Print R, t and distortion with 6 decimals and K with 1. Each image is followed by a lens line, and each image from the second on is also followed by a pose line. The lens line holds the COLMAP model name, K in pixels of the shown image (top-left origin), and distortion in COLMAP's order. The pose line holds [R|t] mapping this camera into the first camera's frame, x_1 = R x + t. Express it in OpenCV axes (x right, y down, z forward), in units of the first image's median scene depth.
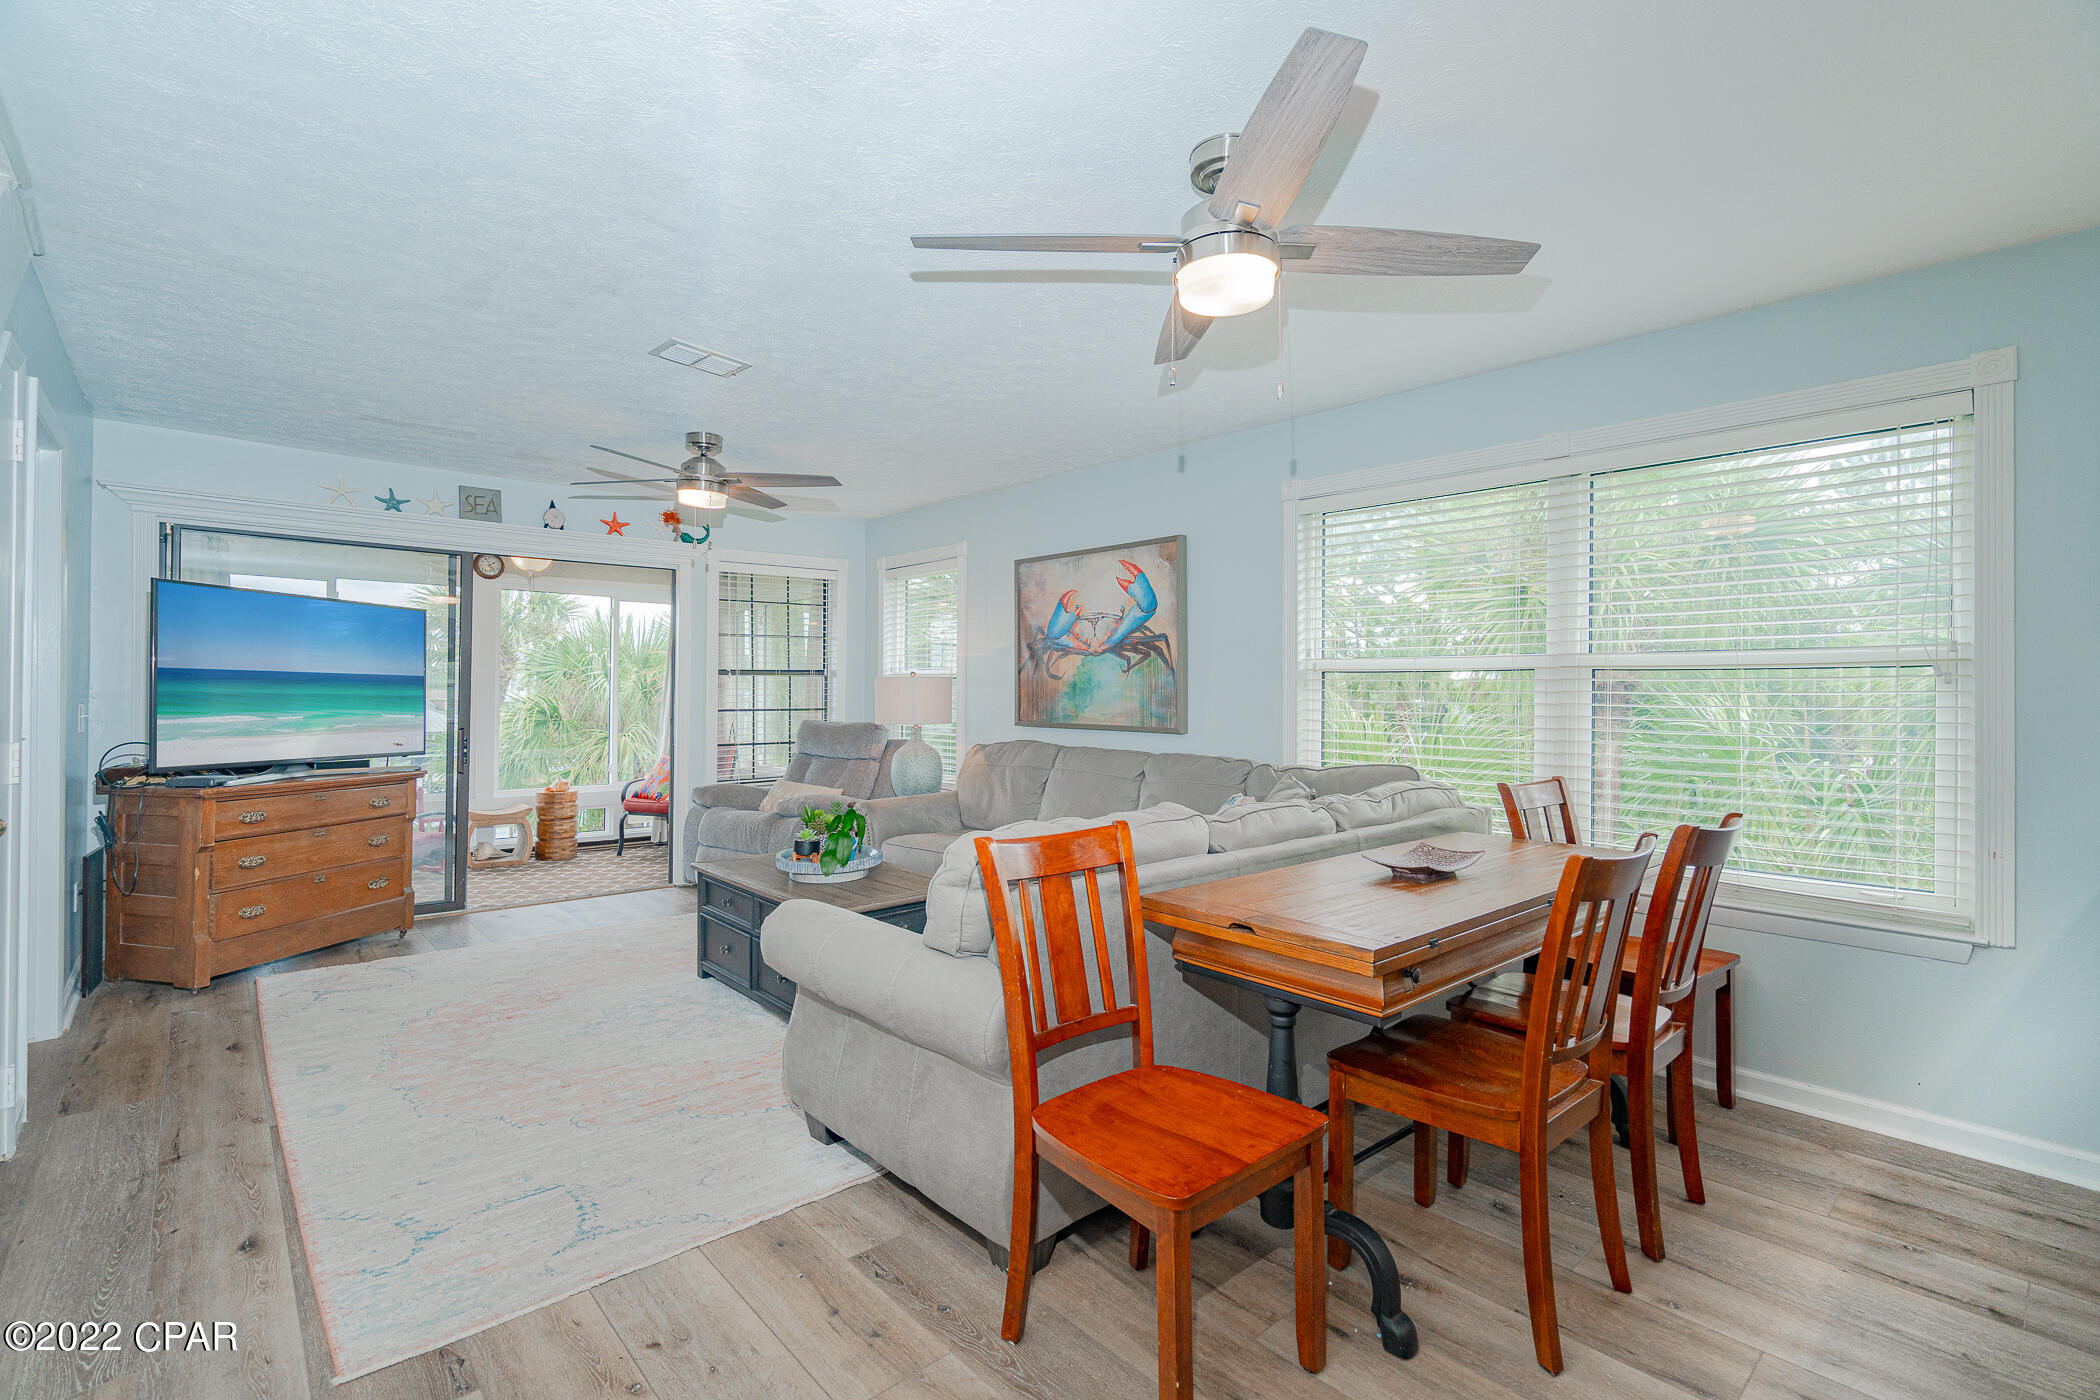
lens RADIAL K [[955.4, 0, 1045.6], [0, 955.4, 687.1], [0, 0, 1]] dist [0.004727, 0.000828]
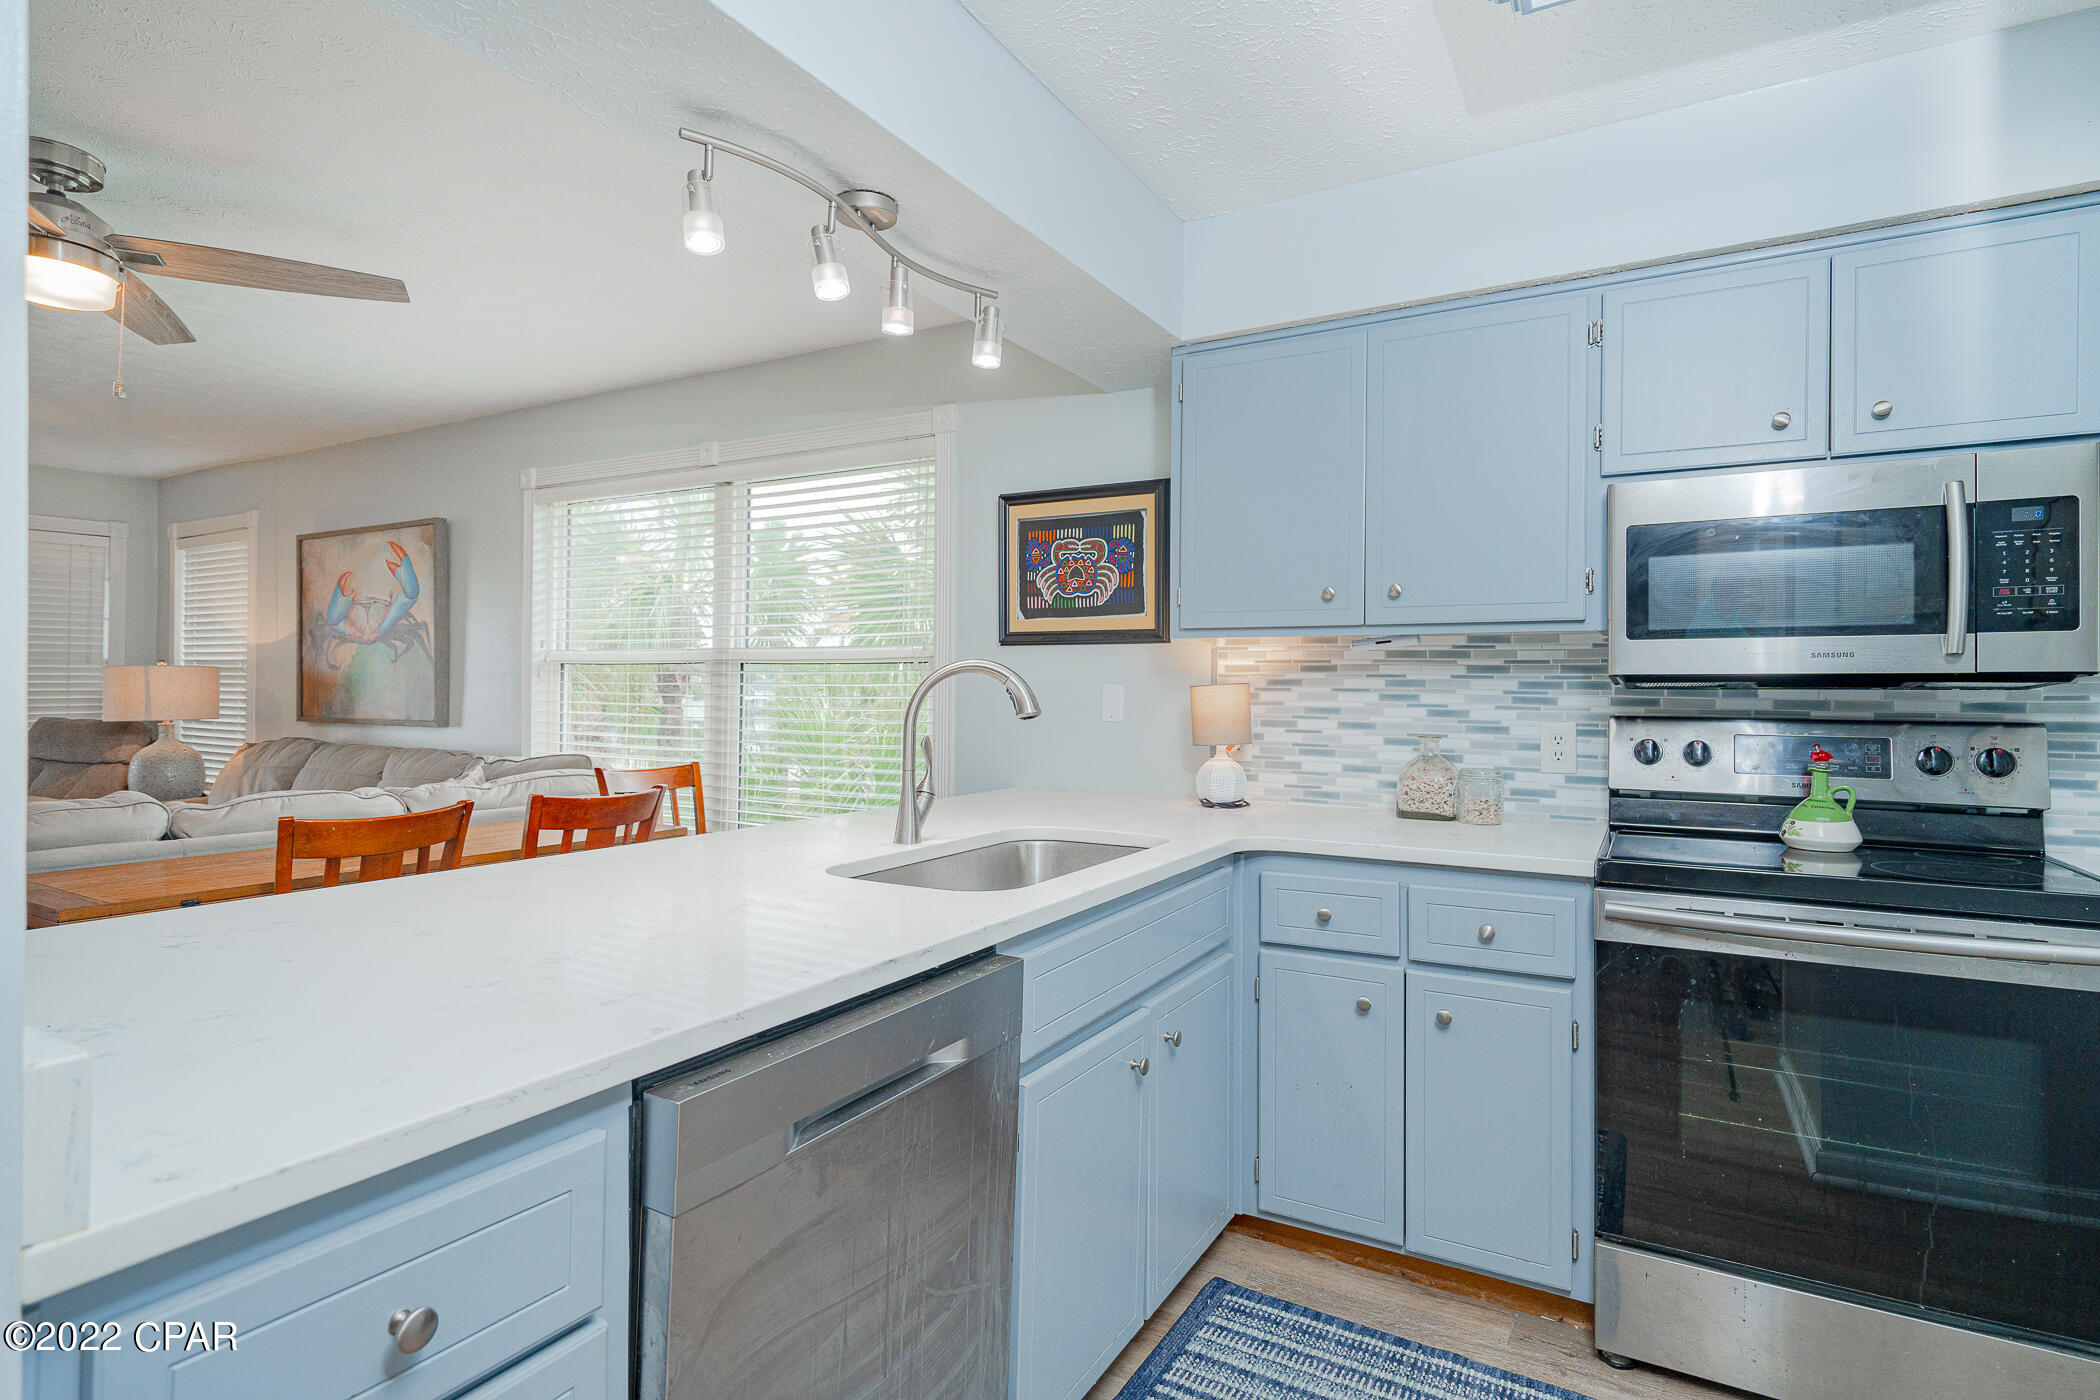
lens RADIAL K [[1076.6, 0, 1041.8], [0, 1076.6, 687.6], [0, 0, 1]] dist [-0.002780, 0.000395]
pose [[0.952545, 0.004263, 0.304367, 0.356833], [-0.004921, 0.999987, 0.001397, 0.004210], [-0.304358, -0.002828, 0.952554, -0.180137]]
